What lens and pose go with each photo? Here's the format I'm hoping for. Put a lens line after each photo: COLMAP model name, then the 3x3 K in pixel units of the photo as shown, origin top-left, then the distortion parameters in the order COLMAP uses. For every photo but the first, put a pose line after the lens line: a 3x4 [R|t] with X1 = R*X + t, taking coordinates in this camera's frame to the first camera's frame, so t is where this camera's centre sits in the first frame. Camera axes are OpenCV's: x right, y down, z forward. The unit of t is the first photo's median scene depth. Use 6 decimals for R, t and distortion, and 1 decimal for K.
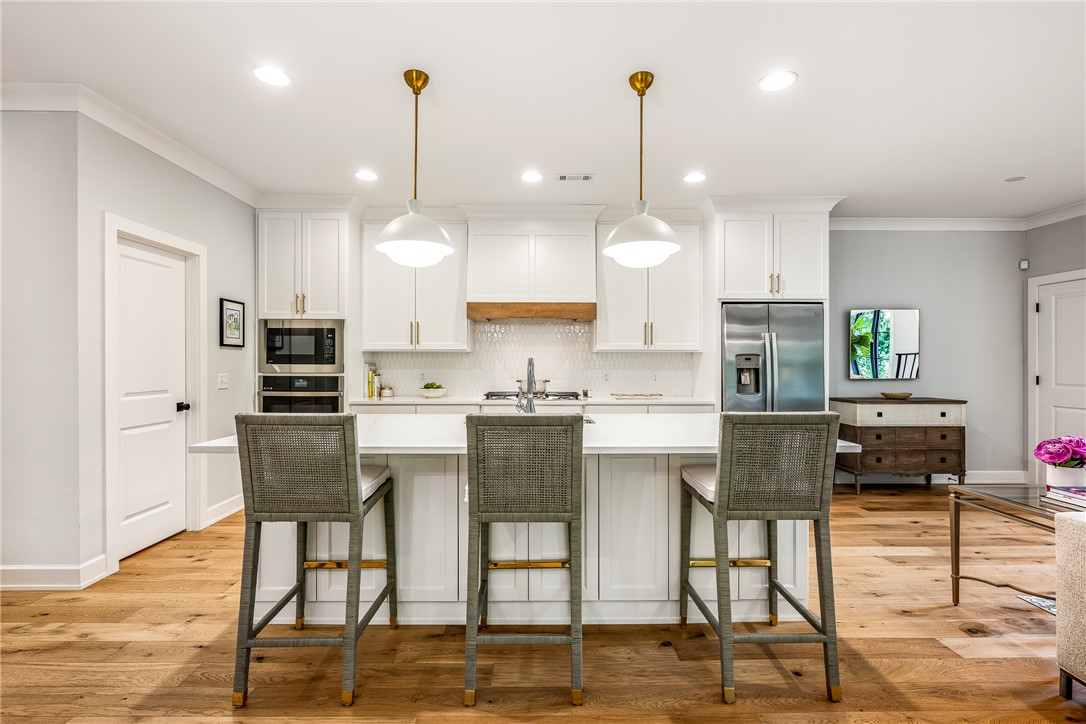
lens RADIAL K [[495.5, 0, 541.8], [0, 495.5, 367.0], [0, 0, 1]] dist [0.002226, 0.000136]
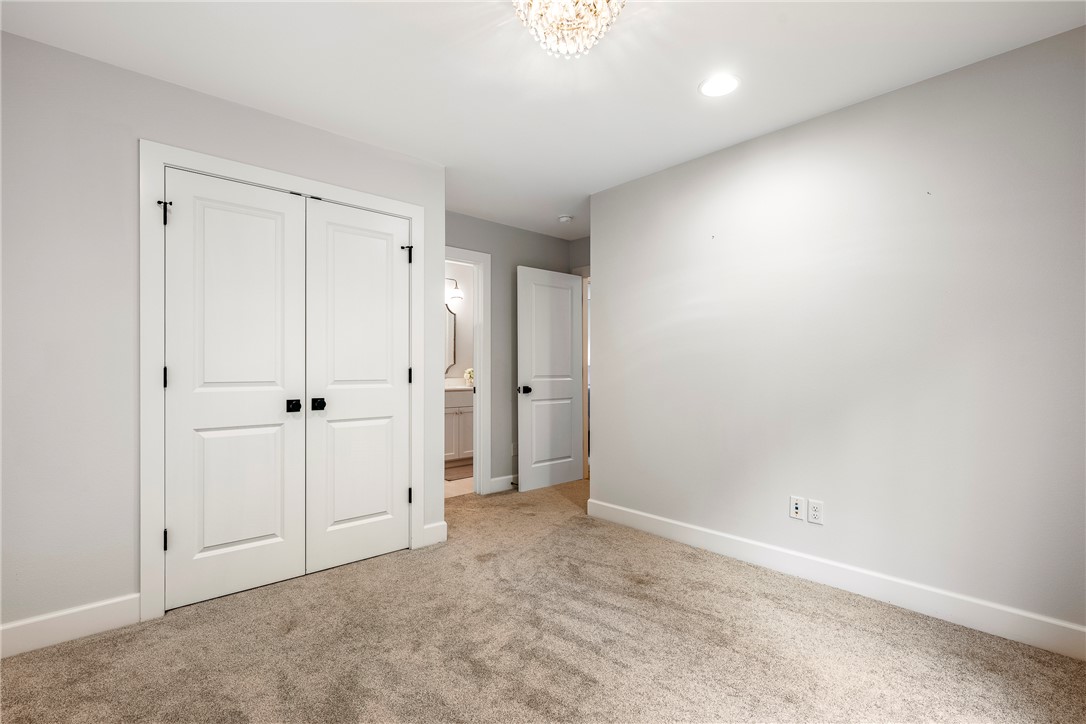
lens RADIAL K [[495.5, 0, 545.3], [0, 495.5, 364.9], [0, 0, 1]] dist [0.002226, 0.000136]
pose [[0.662285, 0.005270, -0.749234, 0.083777], [0.002097, 0.999958, 0.008887, 0.012196], [0.749249, -0.007457, 0.662246, 0.699644]]
